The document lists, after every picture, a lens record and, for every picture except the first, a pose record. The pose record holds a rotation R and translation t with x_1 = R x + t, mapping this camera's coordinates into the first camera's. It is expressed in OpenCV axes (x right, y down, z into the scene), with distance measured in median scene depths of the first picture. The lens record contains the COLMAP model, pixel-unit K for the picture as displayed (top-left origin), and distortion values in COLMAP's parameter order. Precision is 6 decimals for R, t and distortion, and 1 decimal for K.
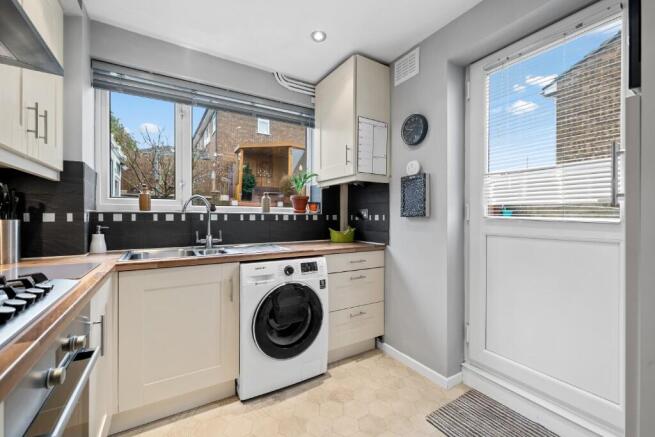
lens RADIAL K [[269.4, 0, 326.8], [0, 269.4, 217.3], [0, 0, 1]] dist [-0.013143, -0.000119]
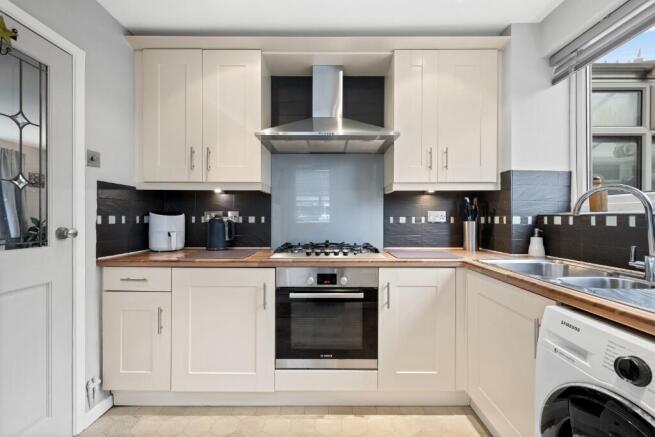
lens RADIAL K [[269.4, 0, 329.4], [0, 269.4, 219.0], [0, 0, 1]] dist [-0.013143, -0.000119]
pose [[-0.533246, -0.003225, -0.845954, 0.374358], [-0.005665, 0.999984, -0.000242, -0.000122], [0.845941, 0.004663, -0.533256, 0.848634]]
